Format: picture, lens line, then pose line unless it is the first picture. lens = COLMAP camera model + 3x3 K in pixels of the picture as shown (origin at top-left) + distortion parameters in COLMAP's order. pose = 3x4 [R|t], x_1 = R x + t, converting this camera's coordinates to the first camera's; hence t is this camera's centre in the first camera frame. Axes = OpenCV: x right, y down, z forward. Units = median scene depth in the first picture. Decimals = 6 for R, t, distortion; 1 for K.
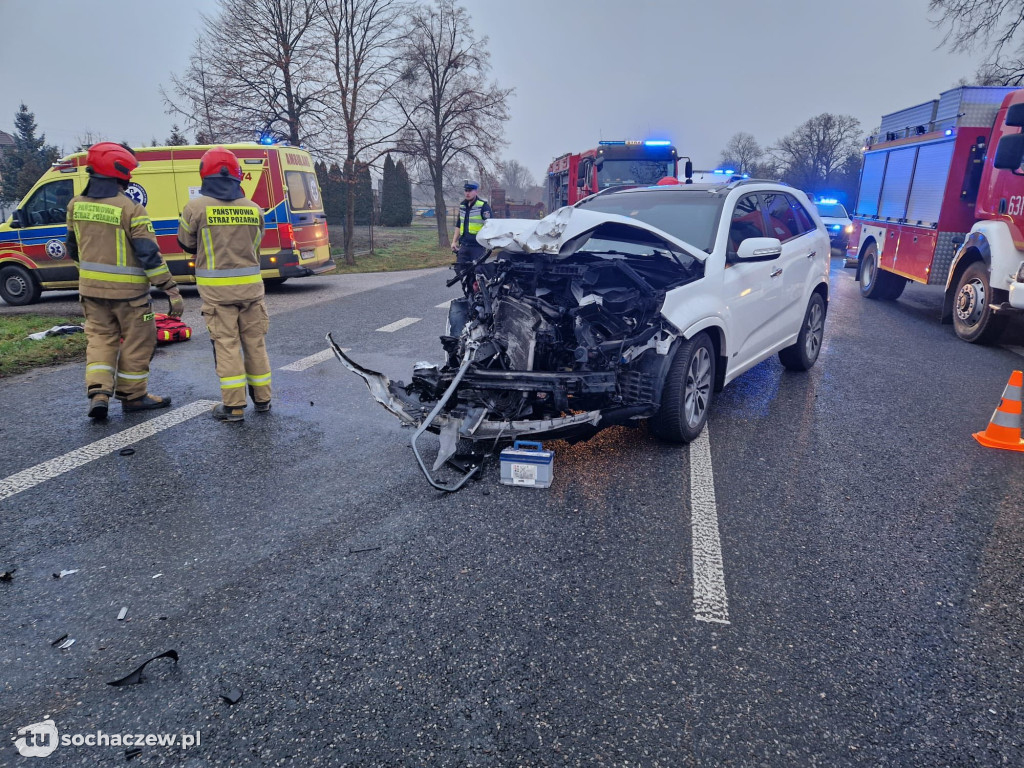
lens RADIAL K [[673.7, 0, 522.5], [0, 673.7, 370.2], [0, 0, 1]] dist [0.085381, -0.065797]
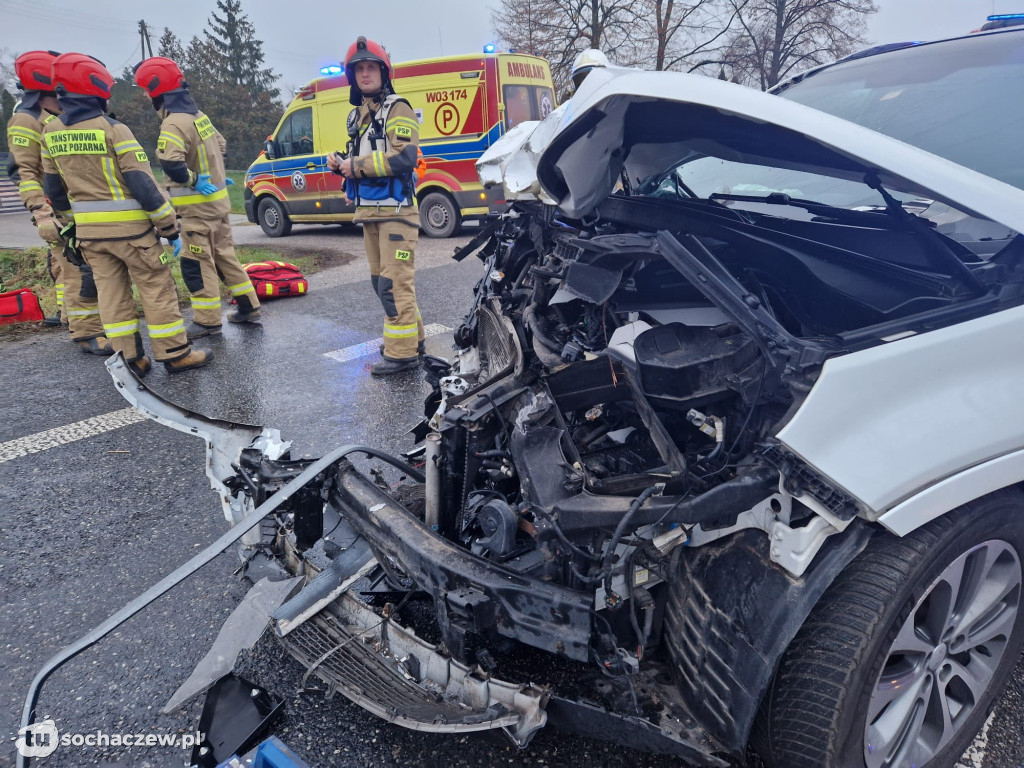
lens RADIAL K [[675.5, 0, 519.7], [0, 675.5, 384.8], [0, 0, 1]] dist [0.074207, -0.062952]
pose [[0.886879, 0.140323, -0.440176, 0.152429], [-0.090057, 0.986990, 0.133192, -0.088457], [0.453139, -0.078485, 0.887978, 0.474882]]
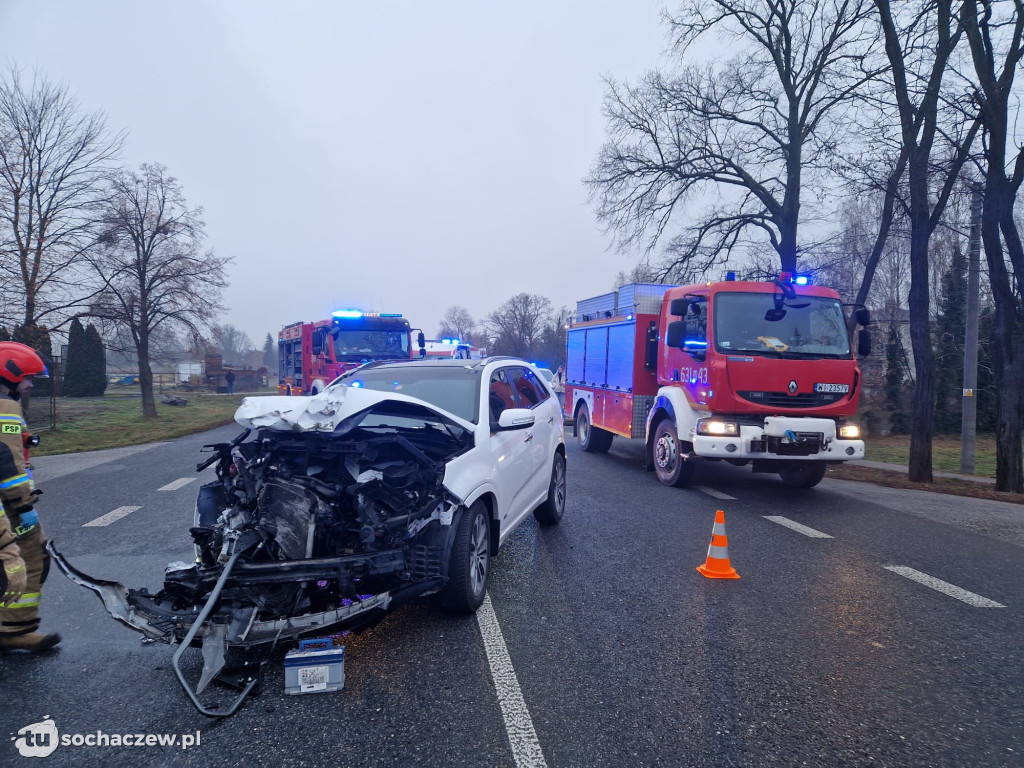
lens RADIAL K [[675.5, 0, 519.7], [0, 675.5, 384.8], [0, 0, 1]] dist [0.074207, -0.062952]
pose [[0.924742, -0.019693, 0.380085, -0.051258], [0.100080, 0.976097, -0.192920, -0.014753], [-0.367201, 0.216440, 0.904609, -0.007723]]
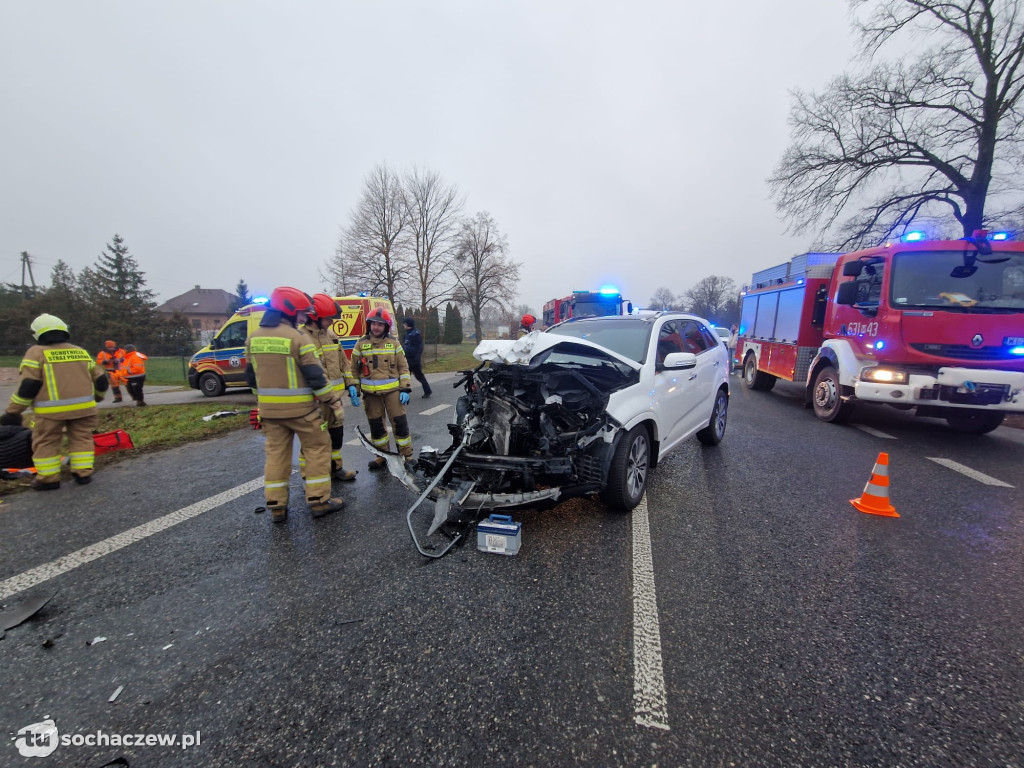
lens RADIAL K [[412.9, 0, 509.9], [0, 412.9, 388.8], [0, 0, 1]] dist [0.009861, -0.008856]
pose [[0.998626, -0.004590, -0.052206, 0.041950], [-0.000611, 0.995070, -0.099170, -0.032210], [0.052404, 0.099065, 0.993700, 0.136186]]
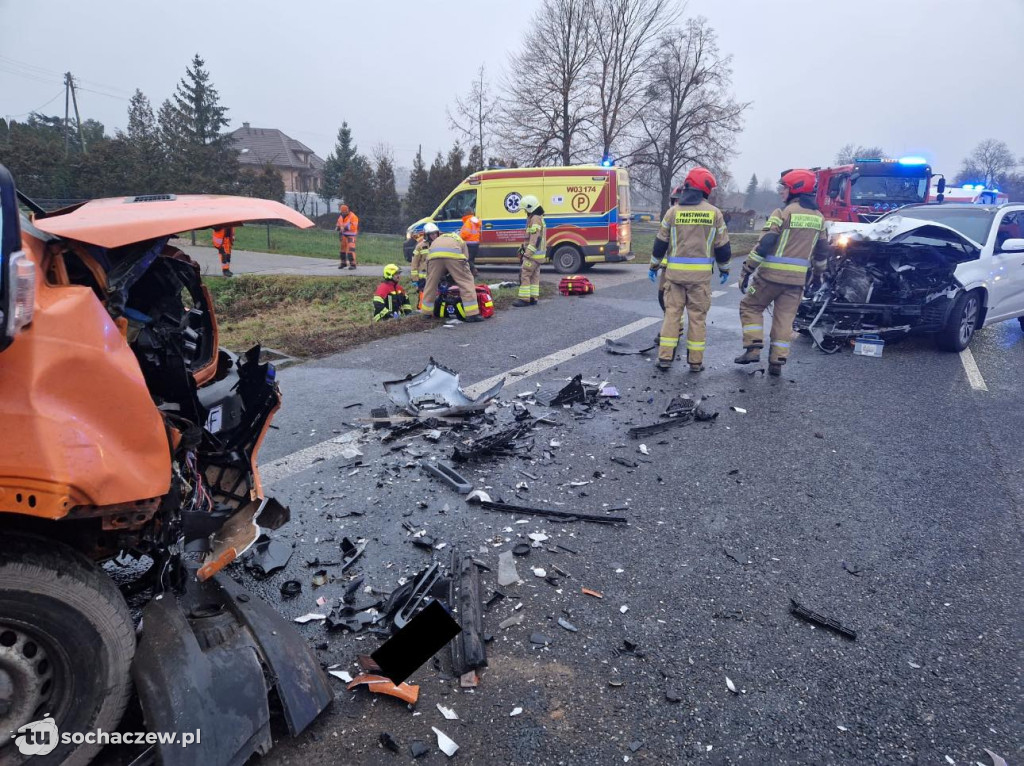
lens RADIAL K [[679.6, 0, 514.8], [0, 679.6, 385.9], [0, 0, 1]] dist [0.082490, -0.062825]
pose [[0.962270, 0.099236, -0.253353, -0.293624], [-0.095723, 0.995063, 0.026189, 0.189351], [0.254701, -0.000949, 0.967019, -0.771305]]
